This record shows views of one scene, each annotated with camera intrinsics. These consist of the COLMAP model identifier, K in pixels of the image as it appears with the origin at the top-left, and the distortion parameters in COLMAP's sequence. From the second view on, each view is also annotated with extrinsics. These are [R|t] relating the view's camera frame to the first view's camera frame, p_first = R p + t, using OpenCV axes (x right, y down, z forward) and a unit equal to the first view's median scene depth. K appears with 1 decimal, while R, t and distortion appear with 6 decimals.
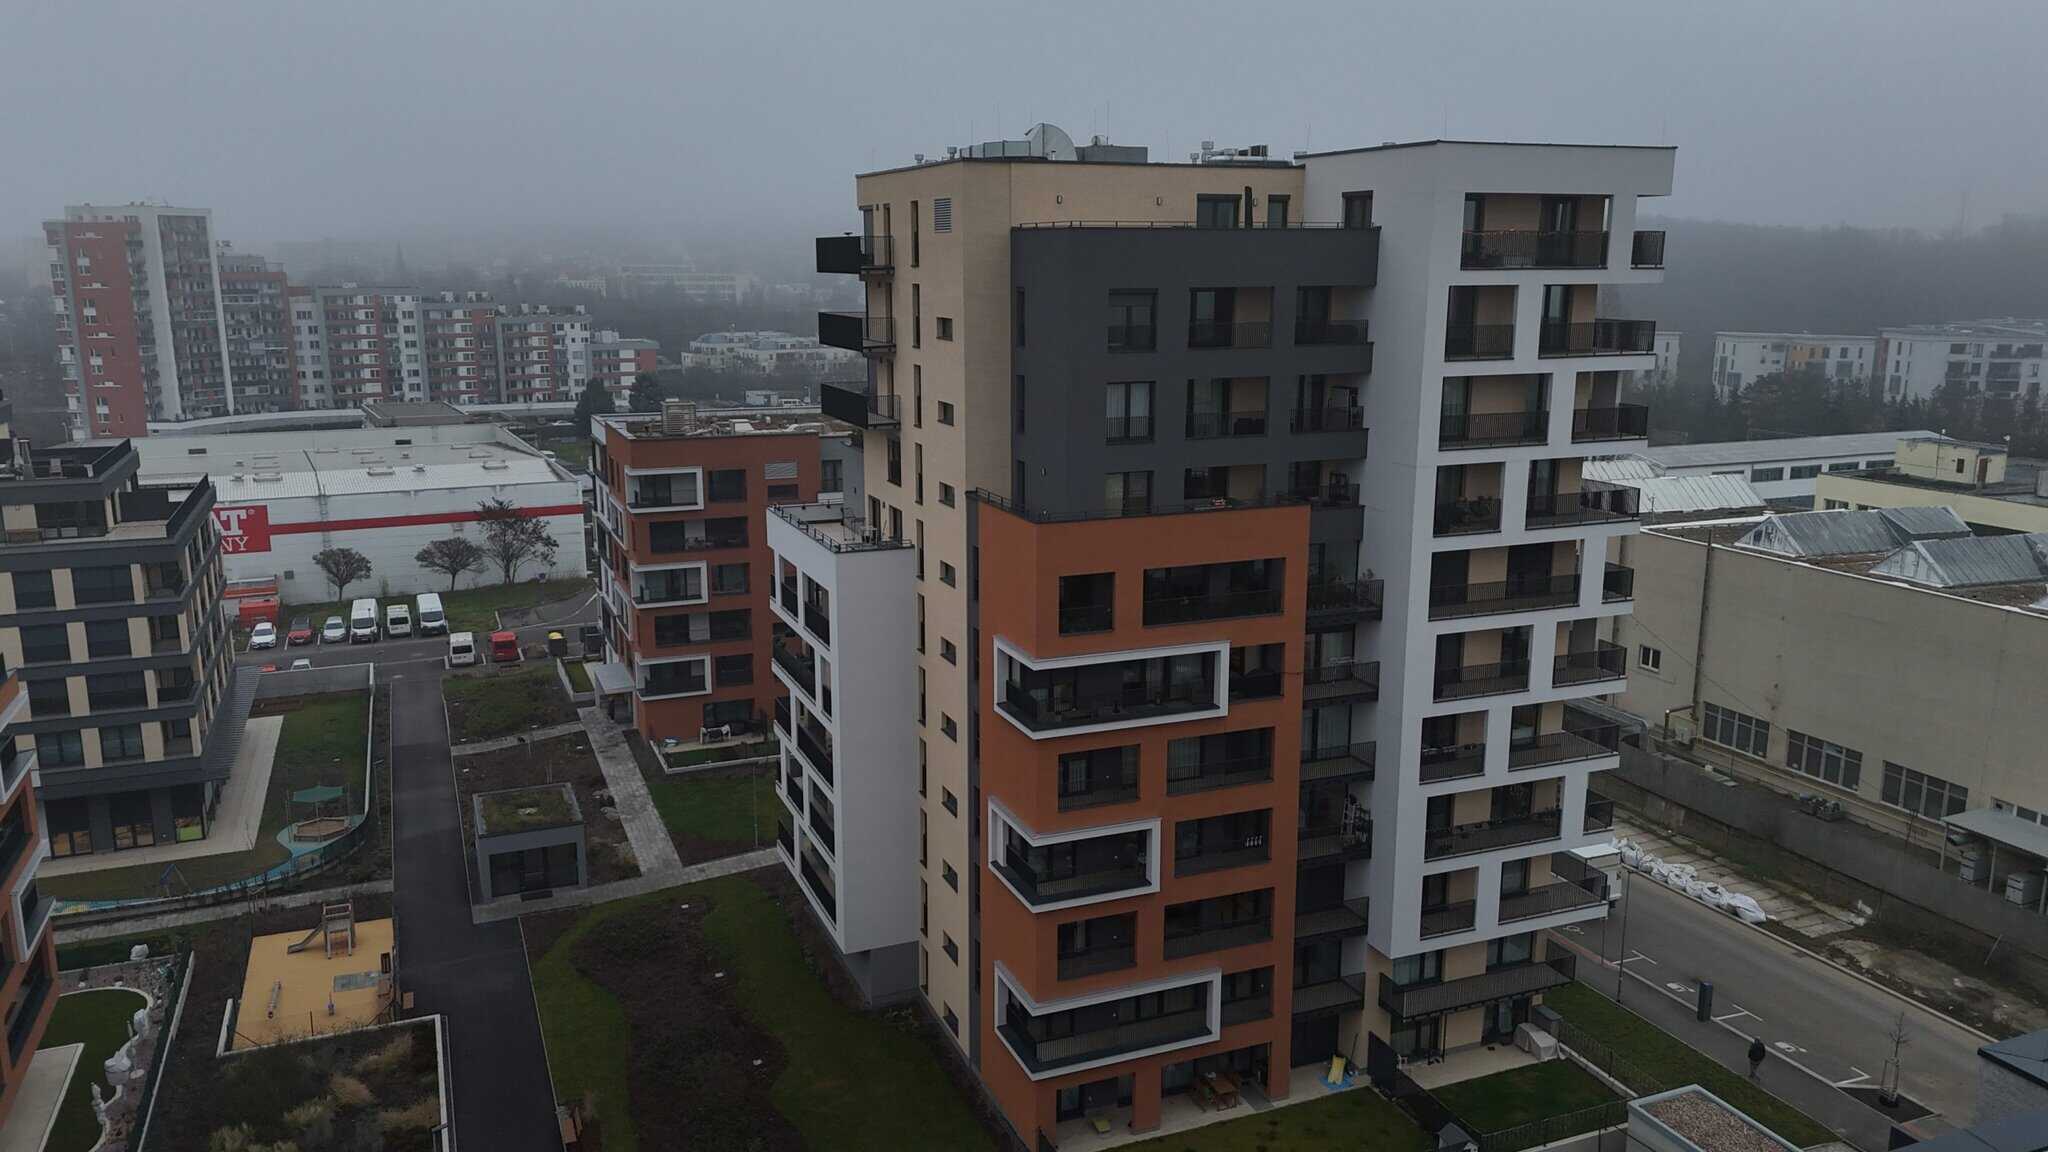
lens RADIAL K [[1495.9, 0, 1027.2], [0, 1495.9, 579.5], [0, 0, 1]] dist [0.092287, -0.092407]
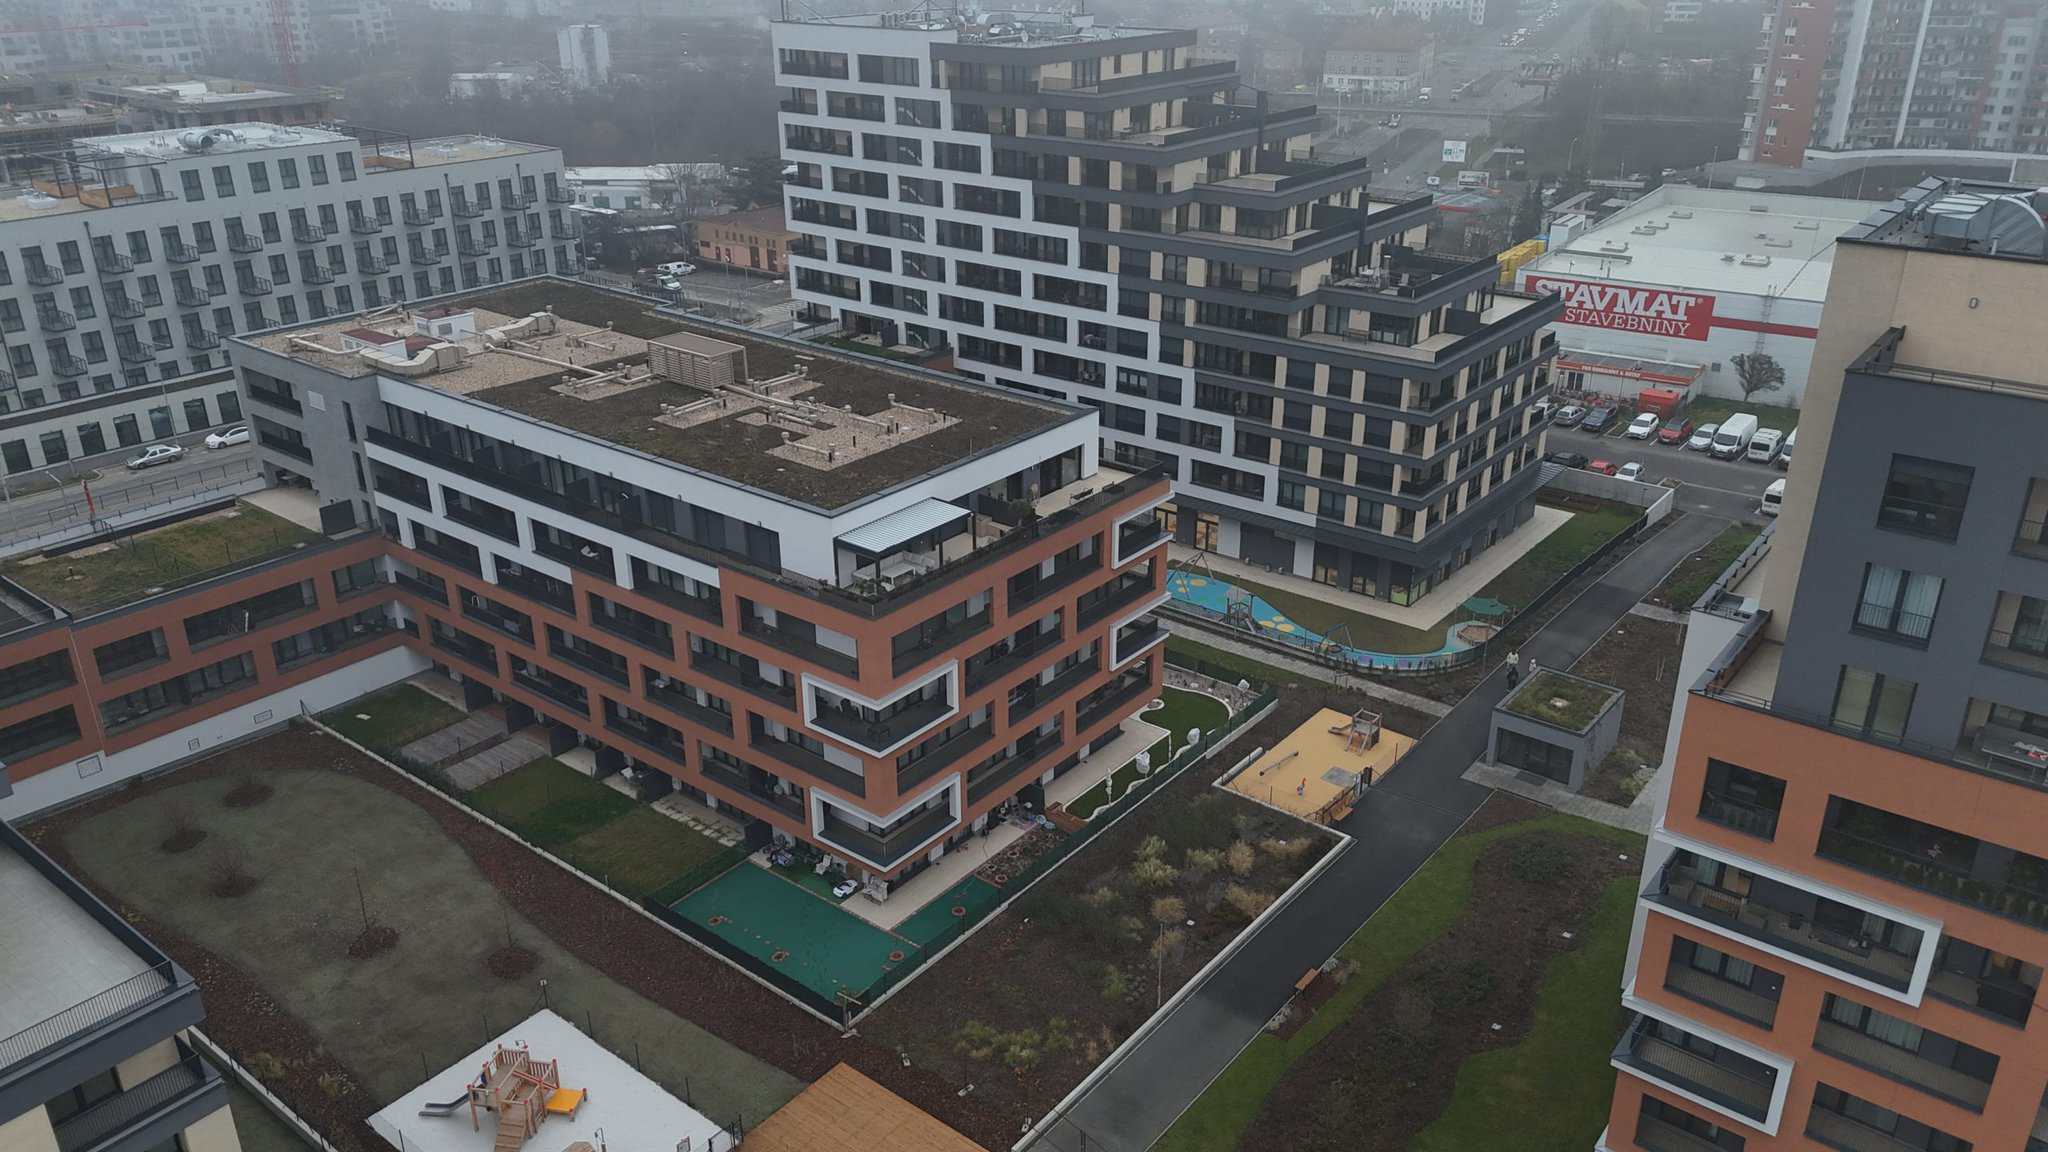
lens RADIAL K [[1495.9, 0, 1027.2], [0, 1495.9, 579.5], [0, 0, 1]] dist [0.092287, -0.092407]
pose [[0.485148, 0.350406, -0.801154, 0.185004], [-0.177512, 0.936588, 0.302147, -0.109174], [0.856225, -0.004372, 0.516585, 0.075948]]
